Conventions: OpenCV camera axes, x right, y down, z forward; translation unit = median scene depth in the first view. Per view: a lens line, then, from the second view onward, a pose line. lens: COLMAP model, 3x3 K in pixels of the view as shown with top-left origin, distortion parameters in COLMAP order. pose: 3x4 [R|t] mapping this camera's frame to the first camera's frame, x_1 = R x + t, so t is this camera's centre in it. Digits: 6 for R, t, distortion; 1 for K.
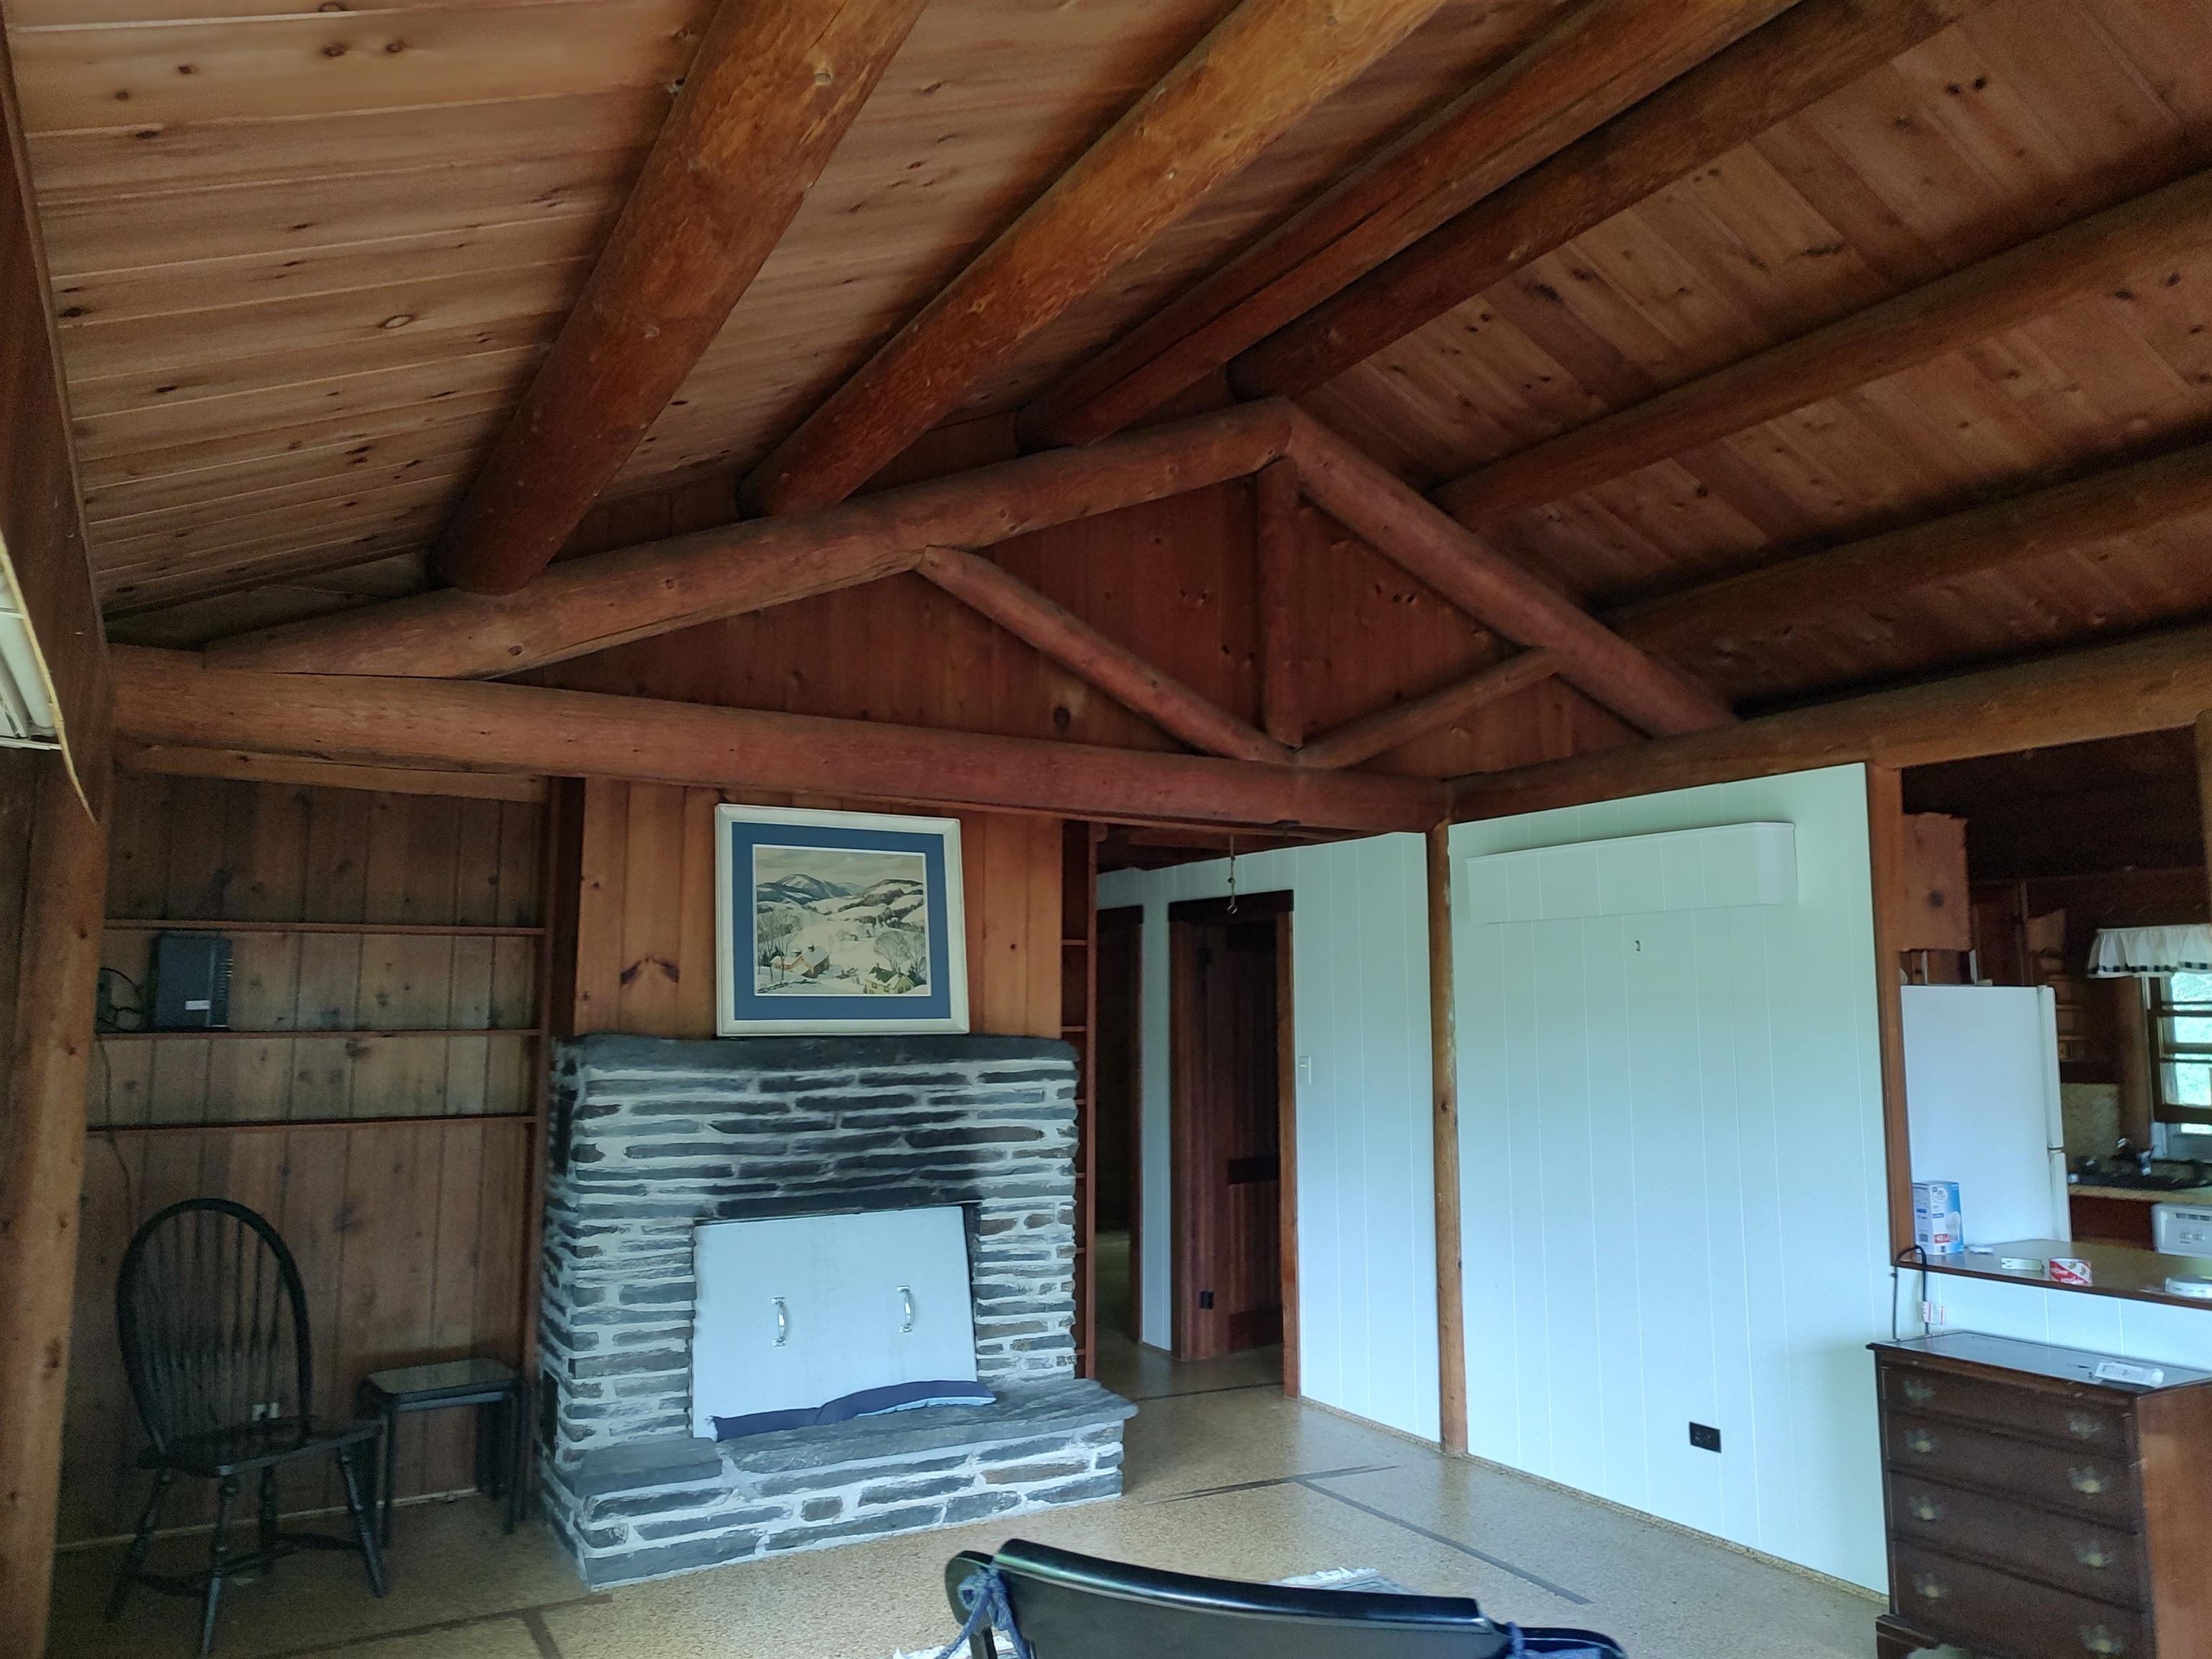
lens RADIAL K [[1585.8, 0, 1126.5], [0, 1585.8, 830.9], [0, 0, 1]] dist [0.038111, -0.037538]
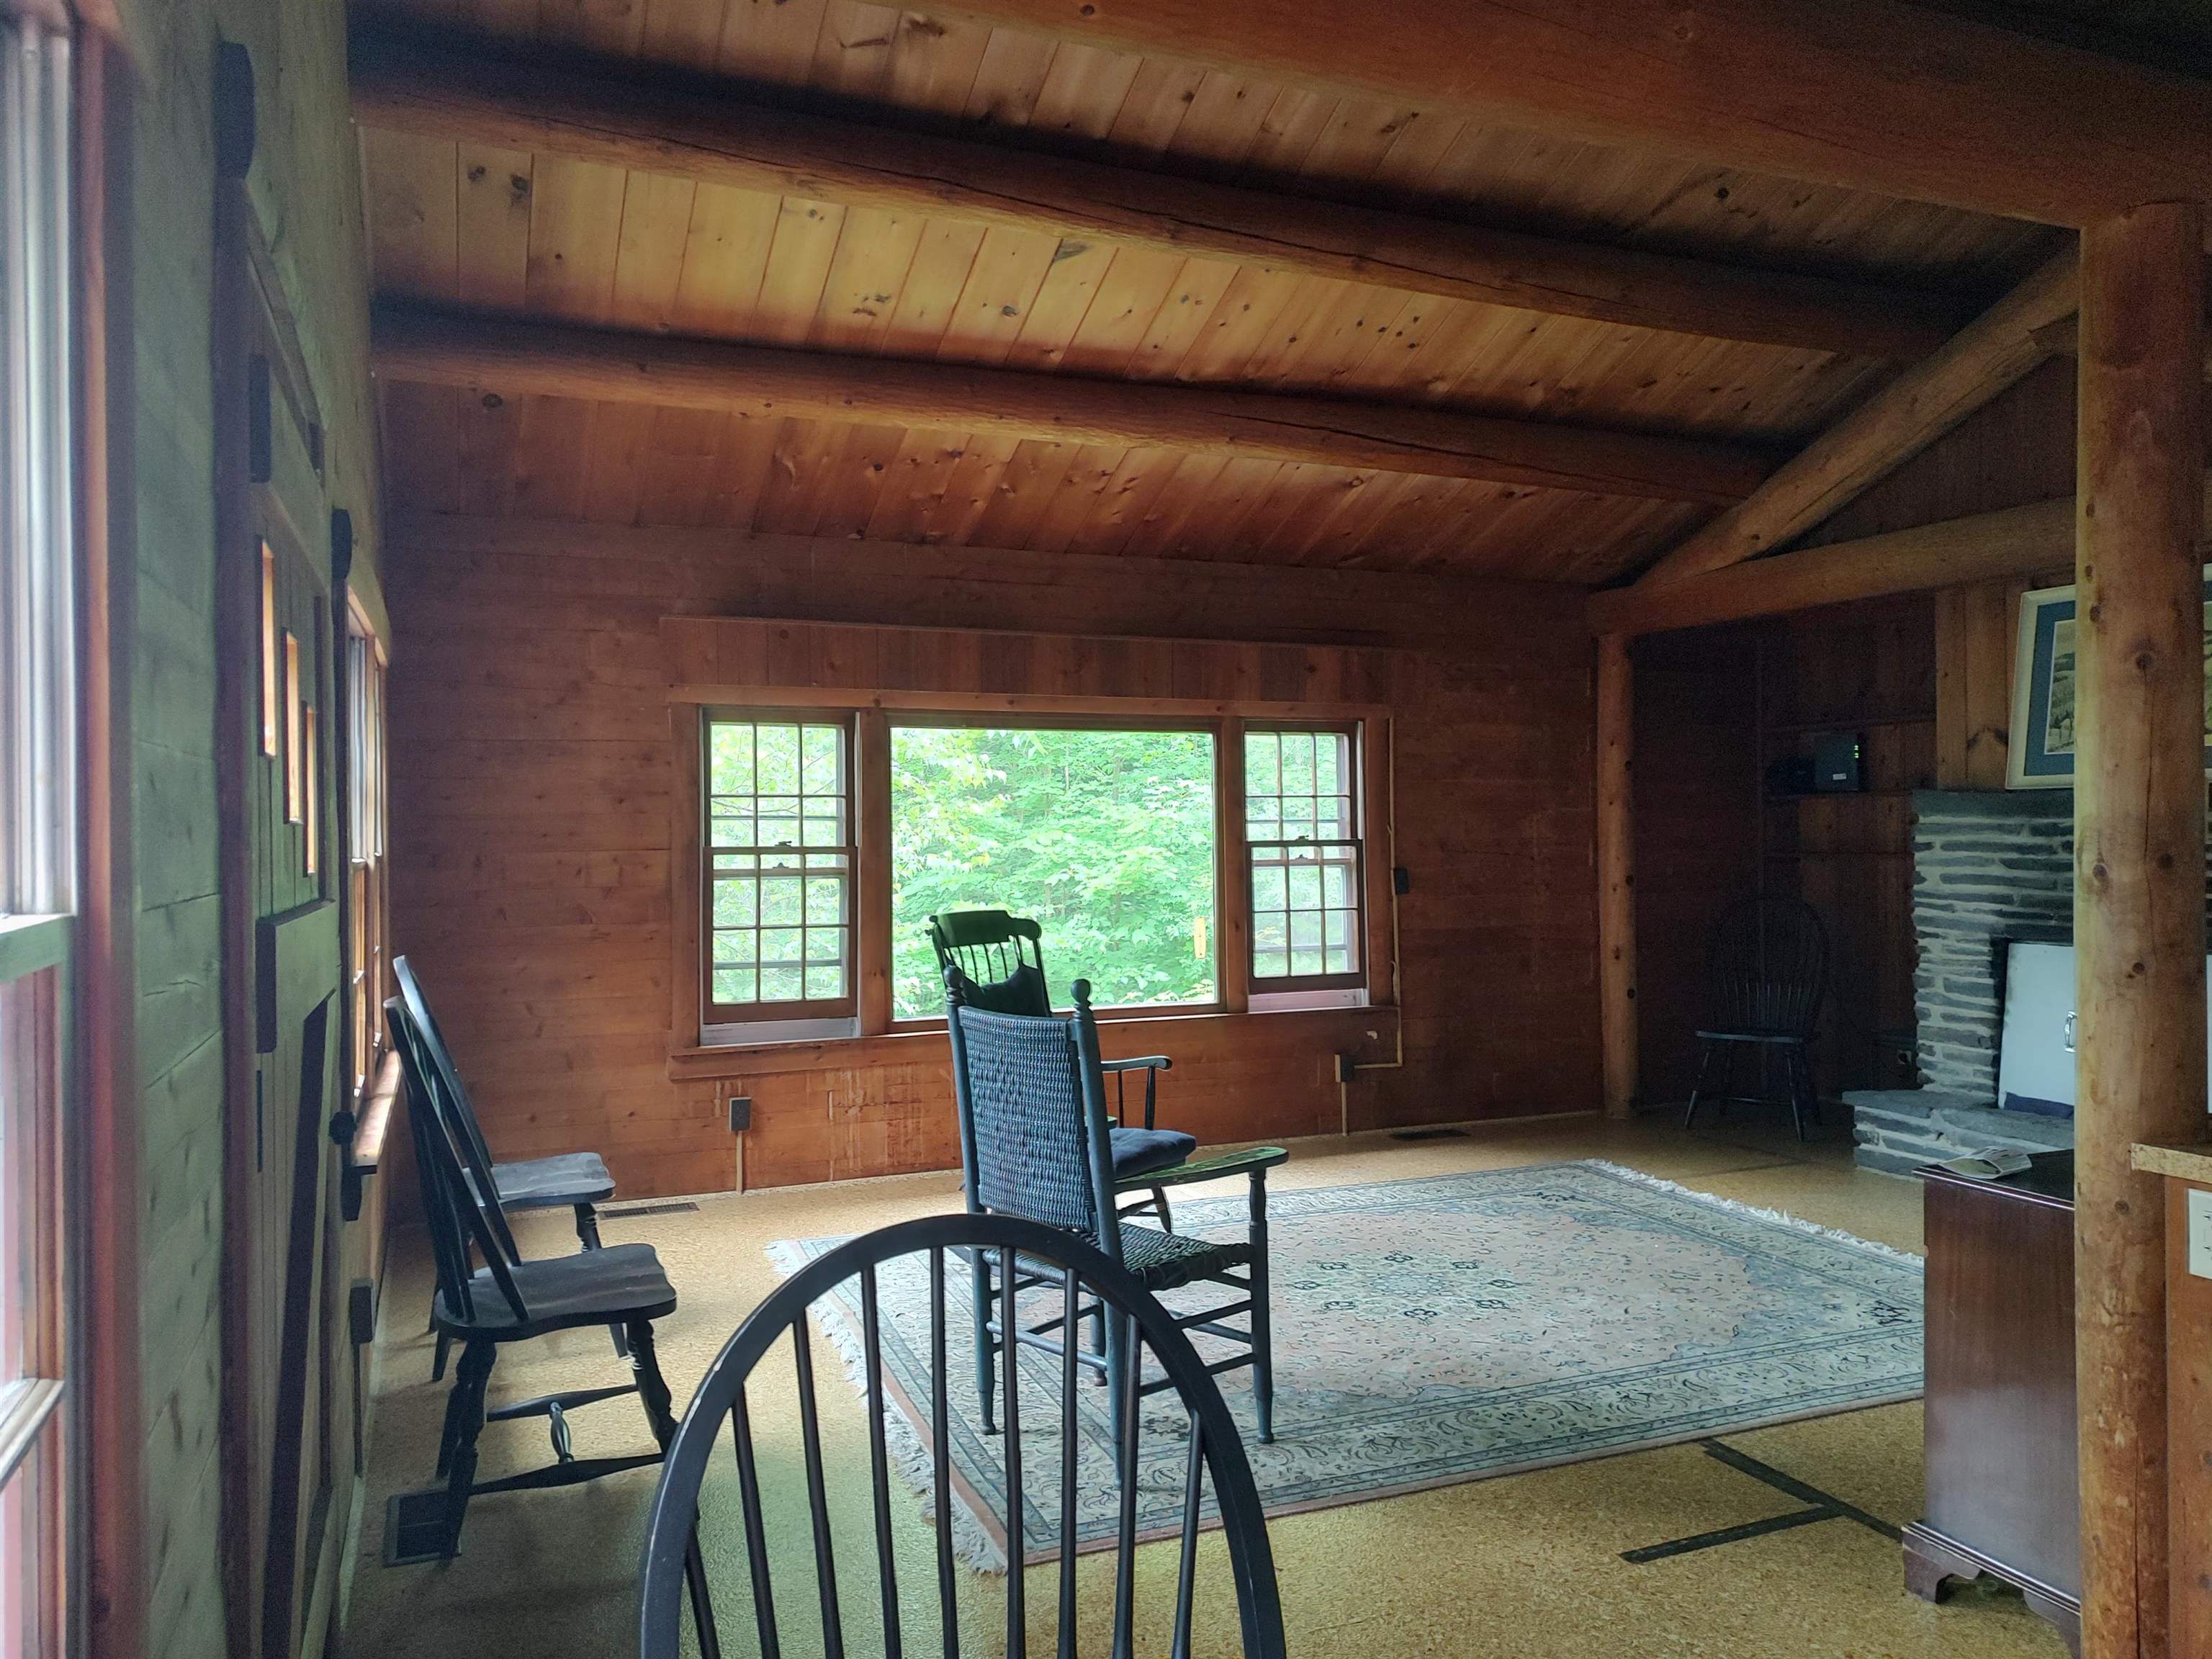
lens RADIAL K [[1600.7, 0, 1111.9], [0, 1600.7, 822.2], [0, 0, 1]] dist [-0.001329, -0.003895]
pose [[-0.120627, -0.002705, -0.992694, 1.012755], [0.126504, 0.991801, -0.018074, 0.088317], [0.984604, -0.127760, -0.119296, 0.466056]]
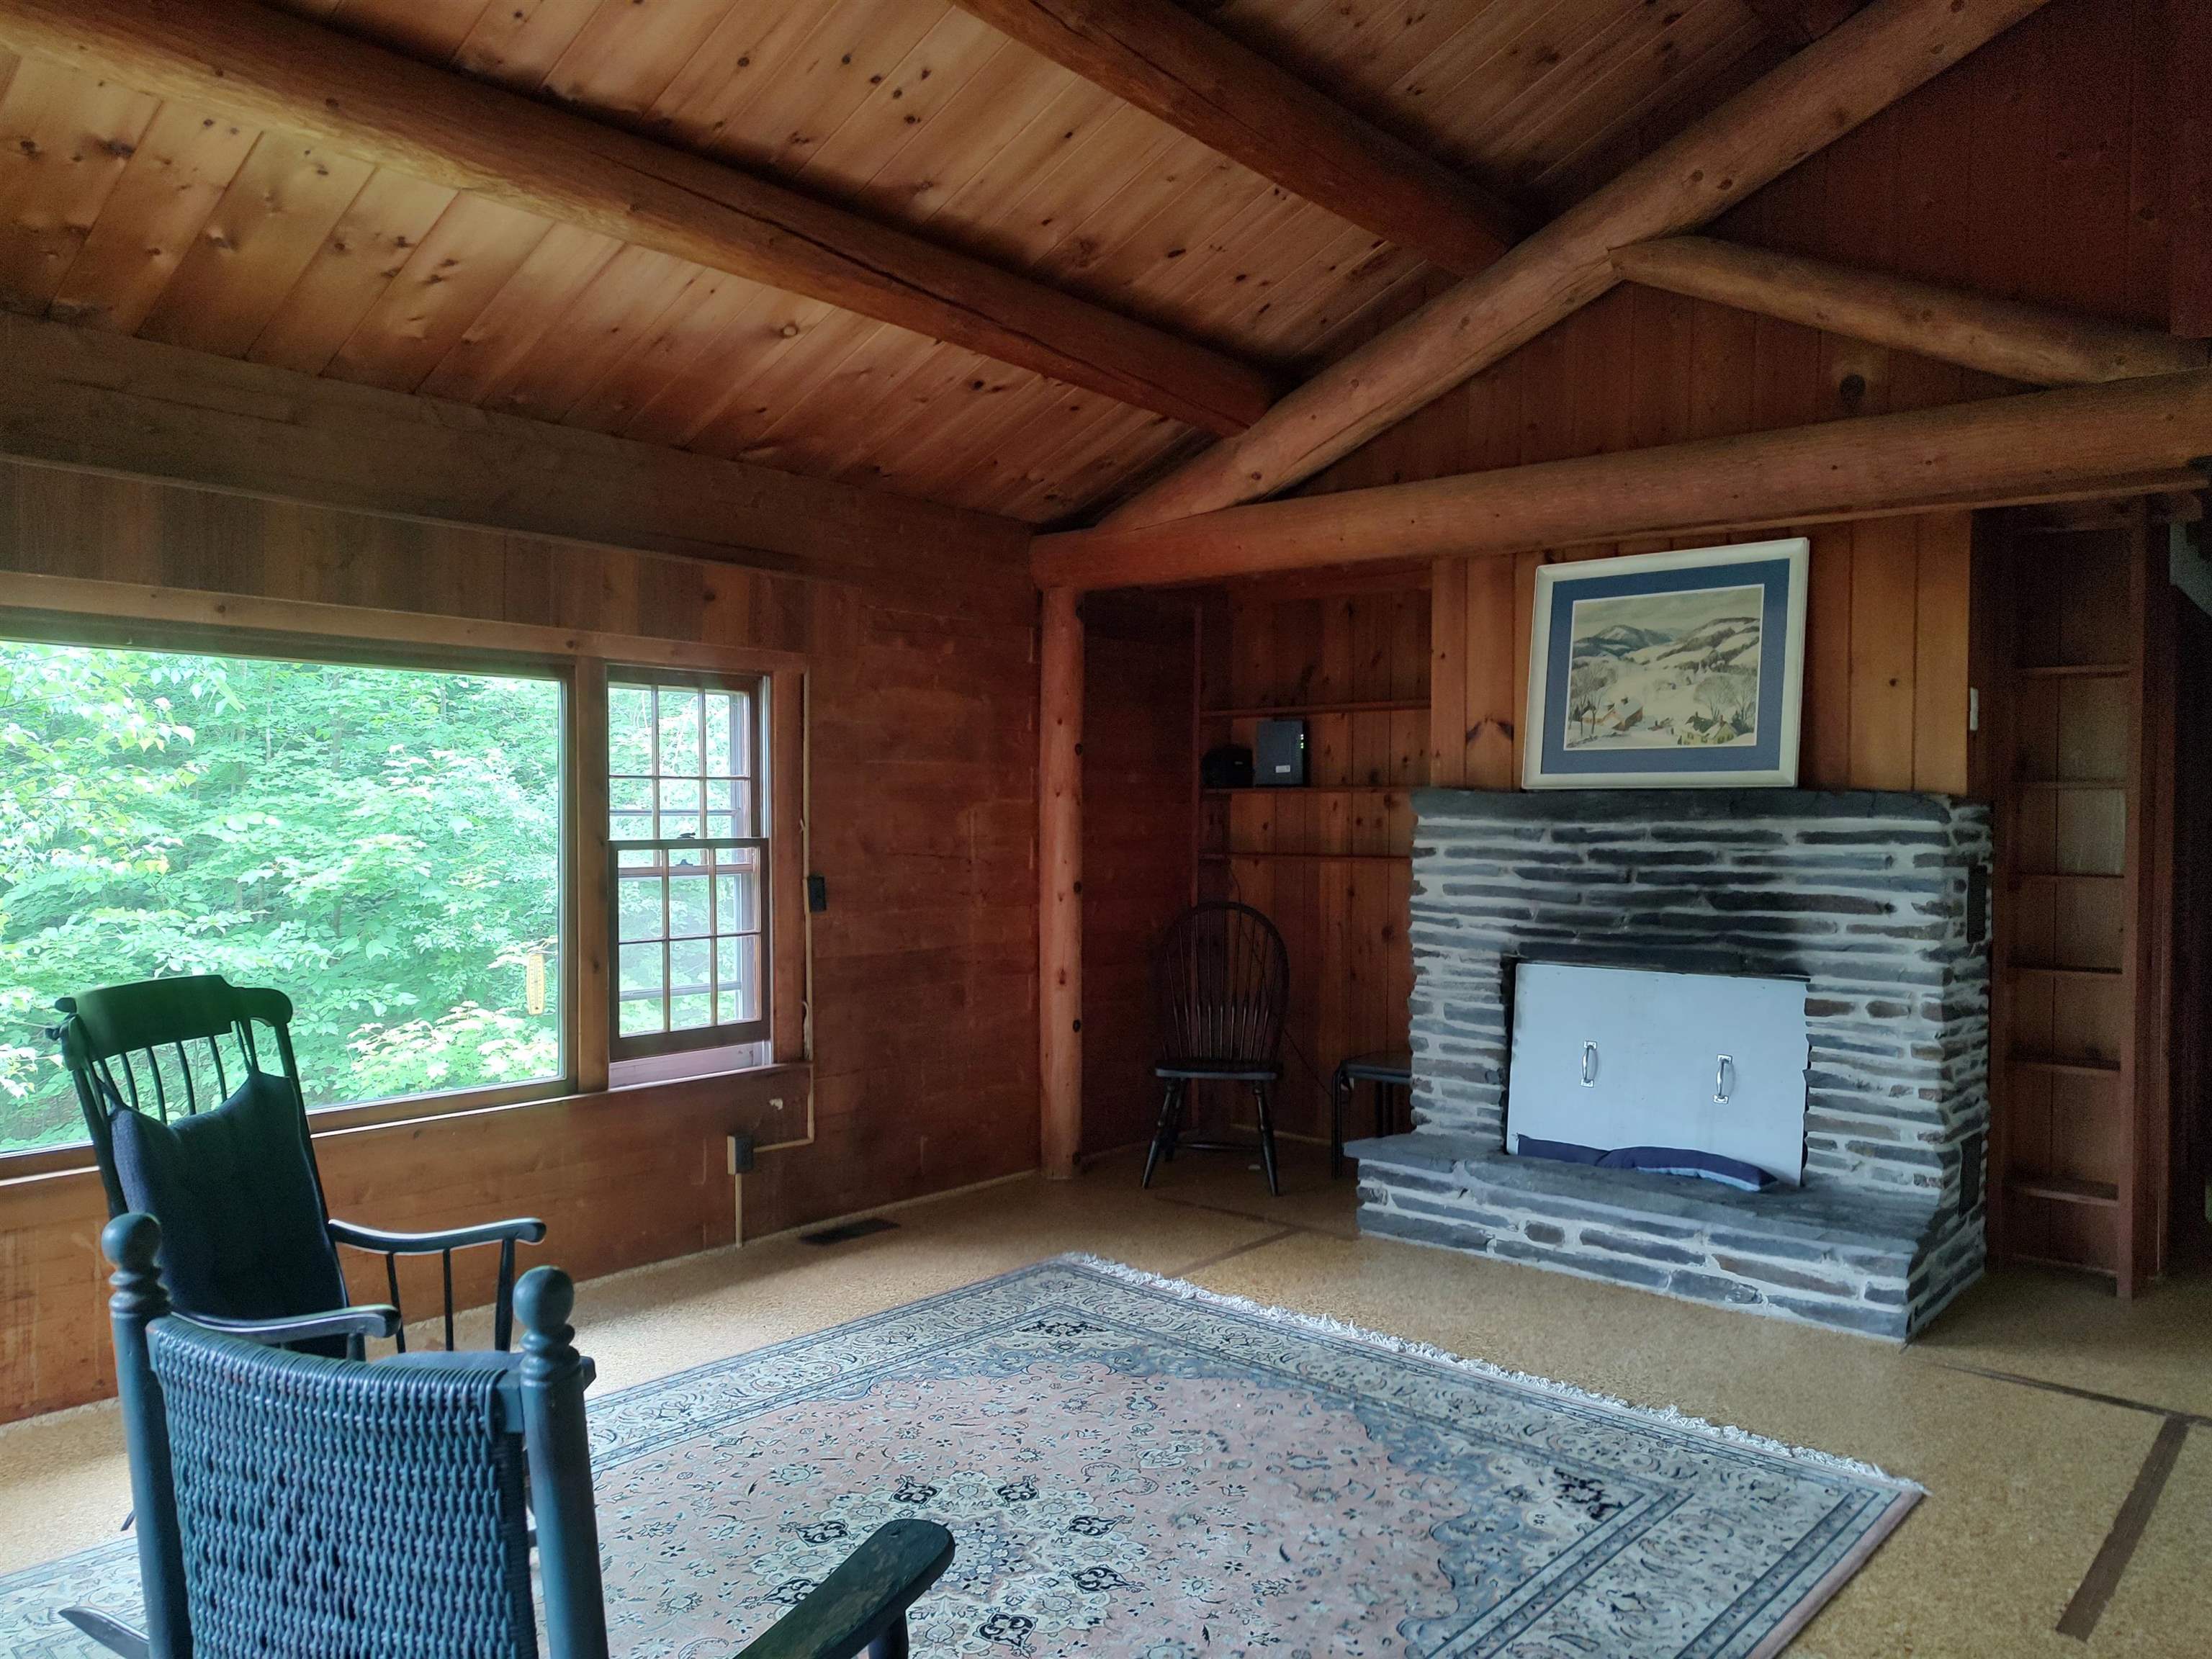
lens RADIAL K [[1587.5, 0, 1107.6], [0, 1587.5, 825.5], [0, 0, 1]] dist [0.036377, -0.033893]
pose [[0.340316, 0.012166, -0.940232, 0.635338], [0.105189, 0.993148, 0.050924, 0.069255], [0.934409, -0.116232, 0.336705, 0.376781]]
